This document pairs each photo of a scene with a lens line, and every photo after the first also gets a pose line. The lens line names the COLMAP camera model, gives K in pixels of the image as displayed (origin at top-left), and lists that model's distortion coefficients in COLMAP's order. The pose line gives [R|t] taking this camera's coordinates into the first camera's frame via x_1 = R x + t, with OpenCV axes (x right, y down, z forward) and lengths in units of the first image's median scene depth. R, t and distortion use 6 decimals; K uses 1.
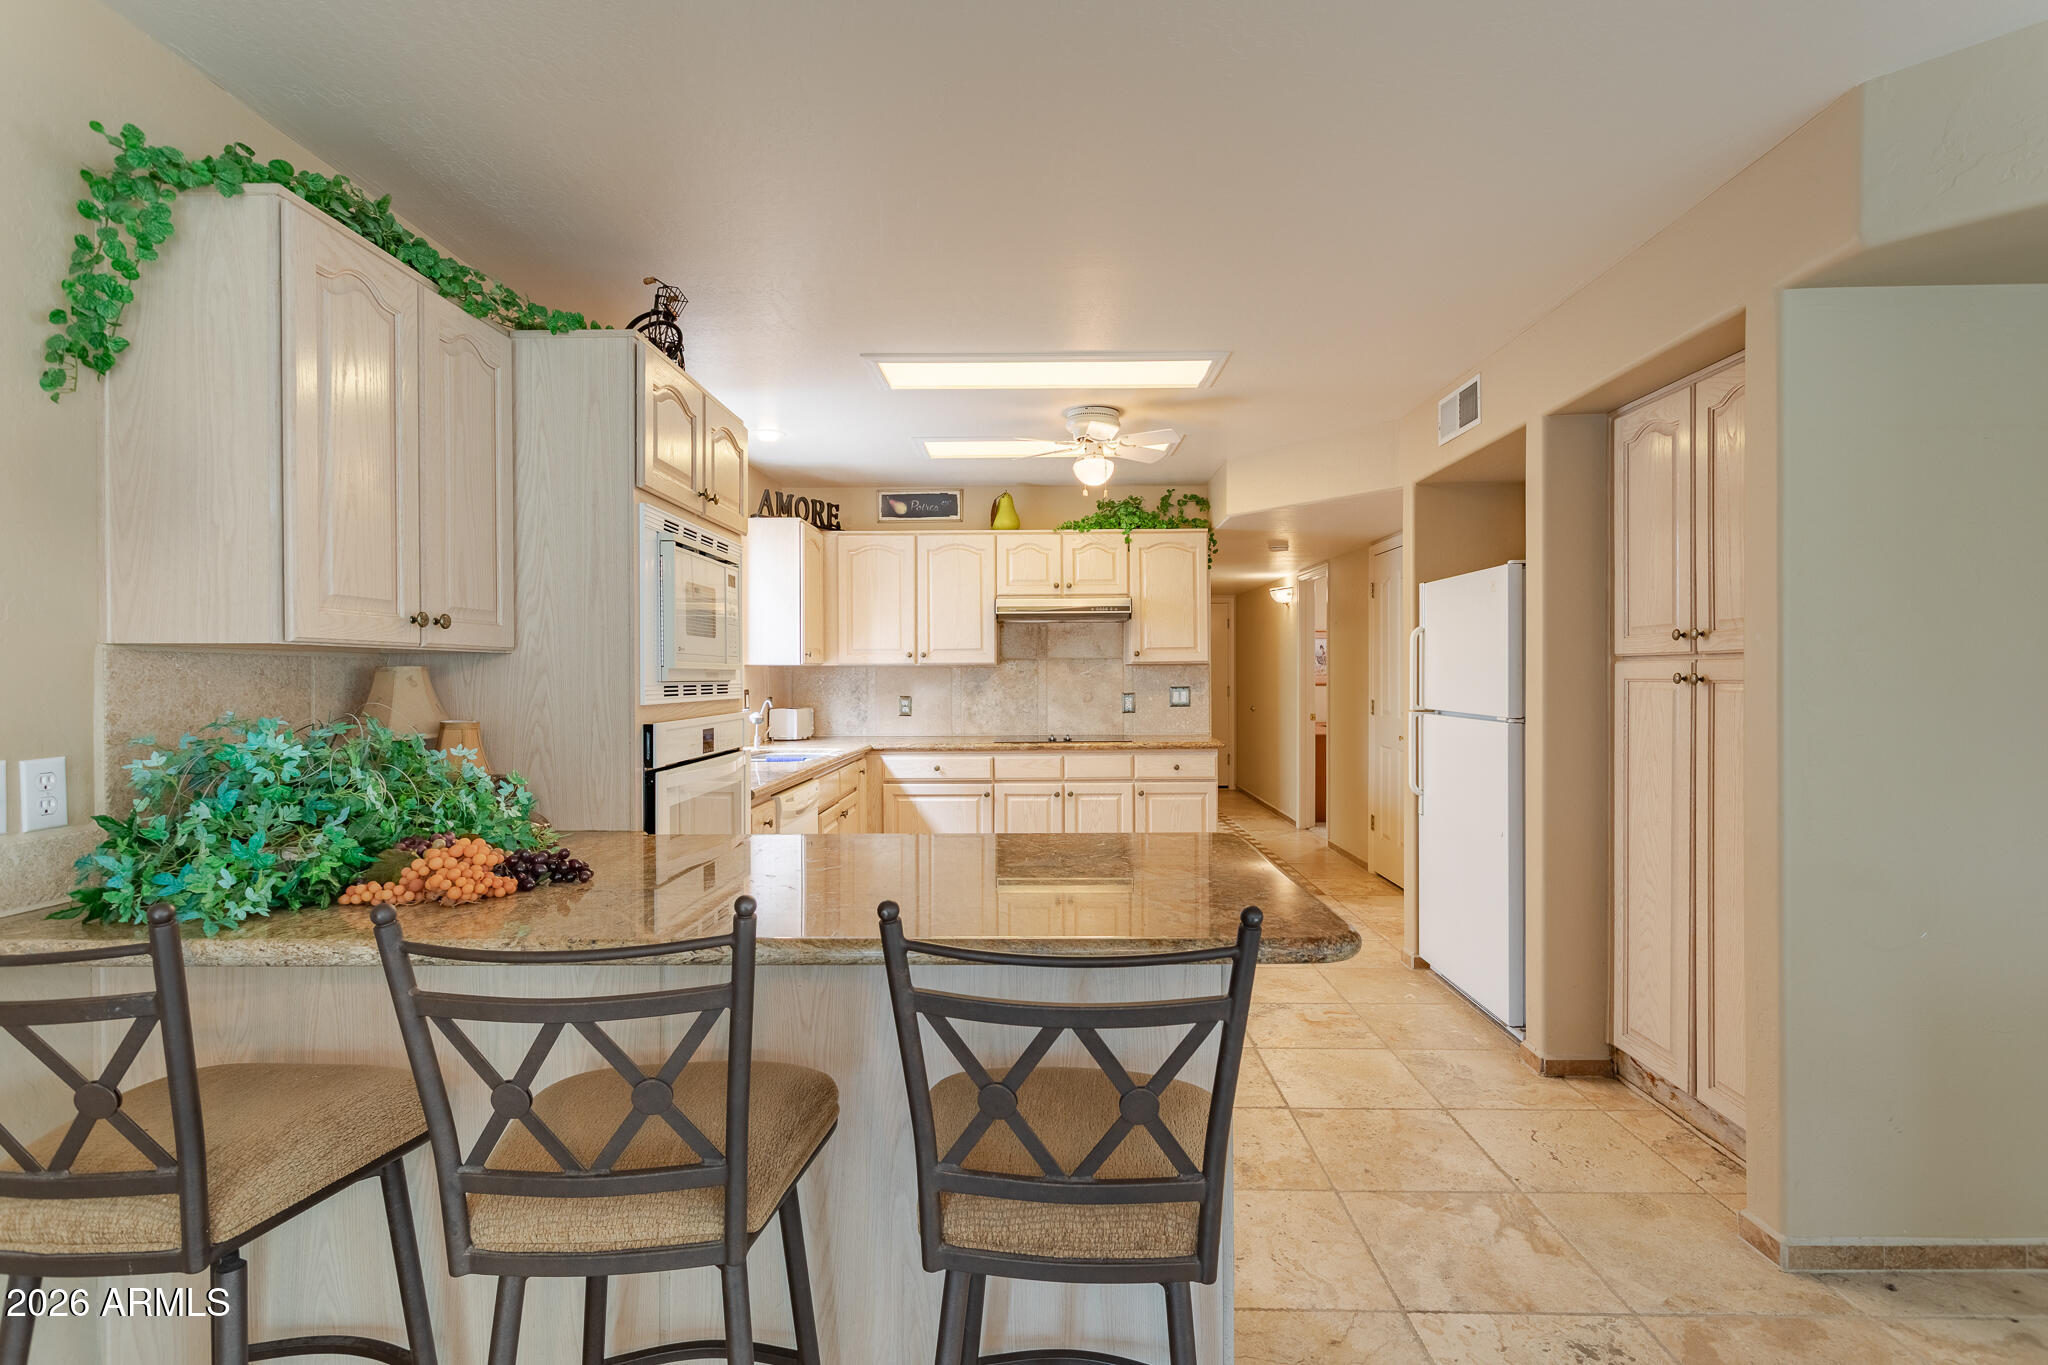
lens RADIAL K [[970.3, 0, 1031.3], [0, 970.3, 685.5], [0, 0, 1]] dist [0.002516, -0.000152]
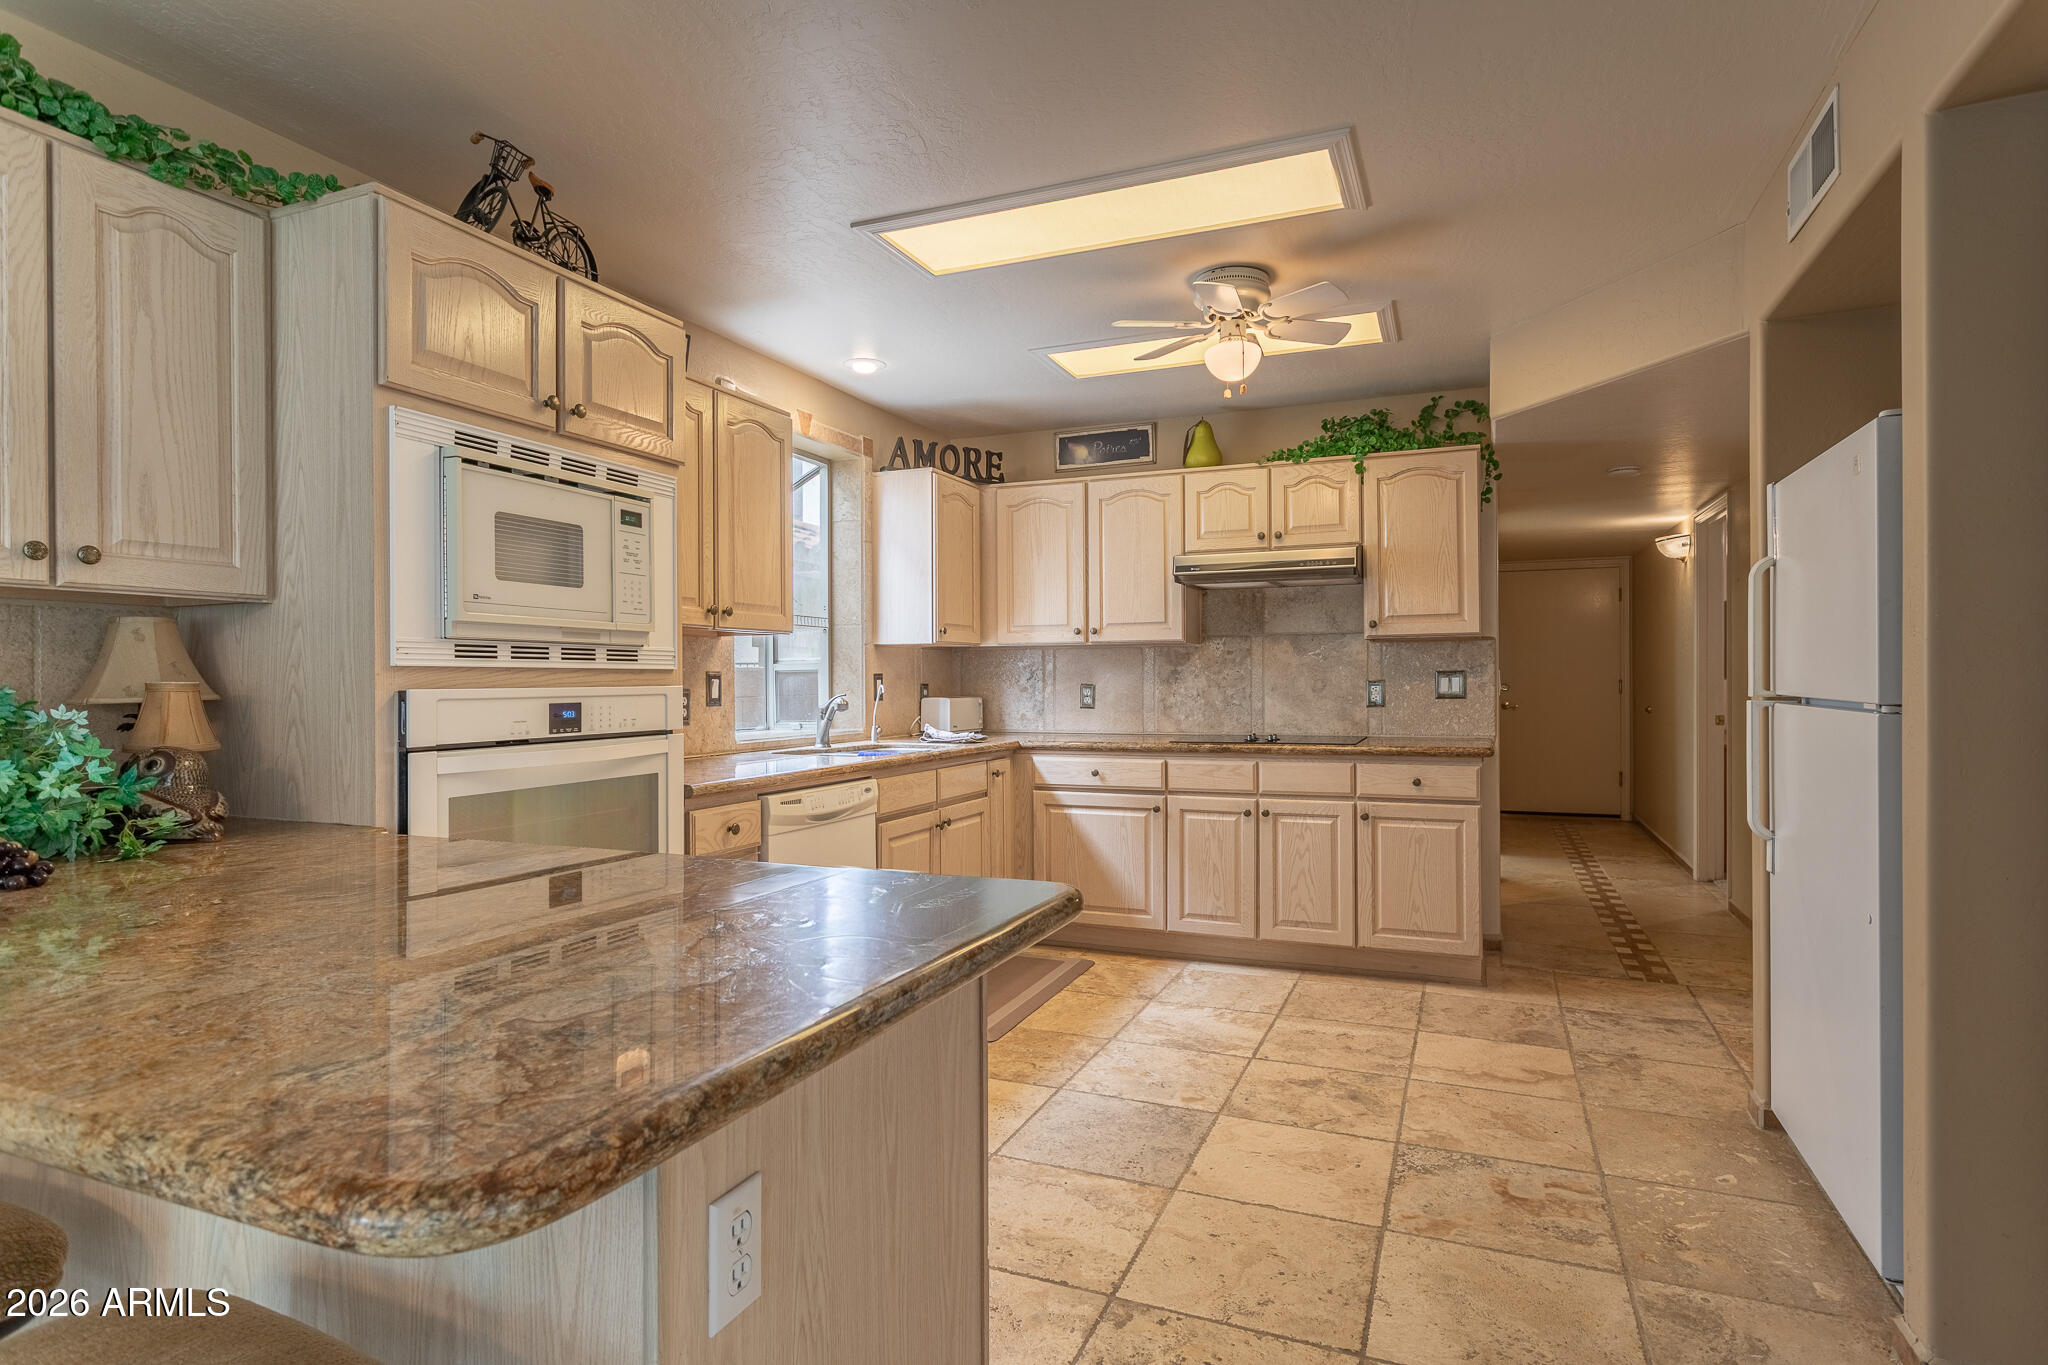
lens RADIAL K [[1063.0, 0, 1030.4], [0, 1063.0, 682.9], [0, 0, 1]] dist [-0.001334, 0.003558]
pose [[0.929280, 0.000523, -0.369377, 0.172927], [-0.002489, 0.999985, -0.004848, 0.016404], [0.369369, 0.005425, 0.929267, 0.176409]]
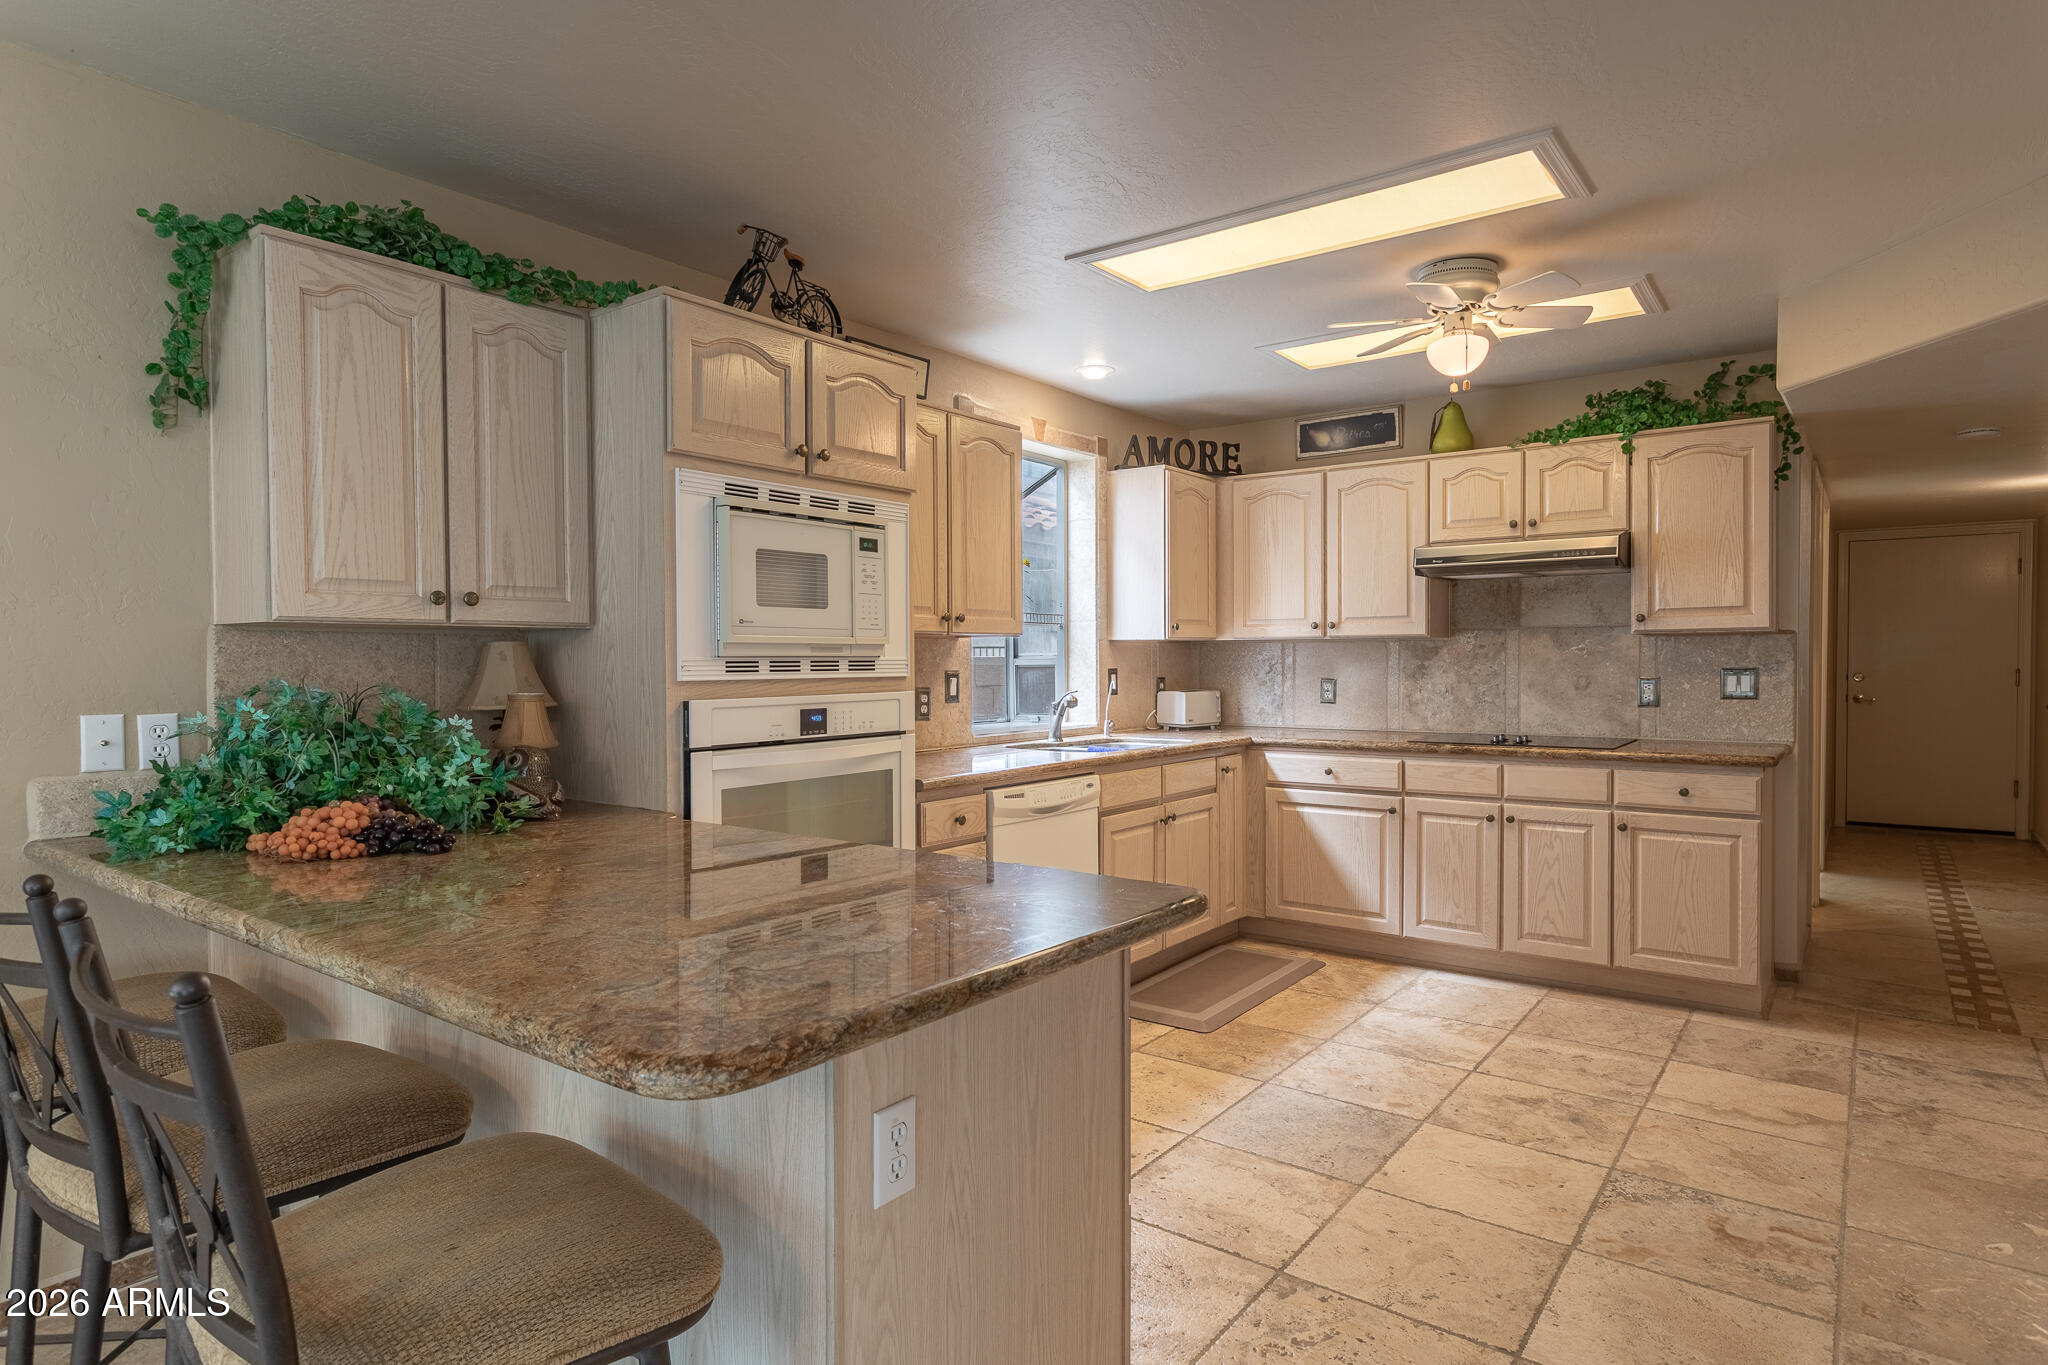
lens RADIAL K [[1118.6, 0, 1029.7], [0, 1118.6, 683.8], [0, 0, 1]] dist [0.000033, 0.003714]
pose [[0.809469, 0.013991, -0.586997, 0.232193], [-0.004698, 0.999838, 0.017353, 0.001060], [0.587144, -0.011289, 0.809403, 0.139122]]
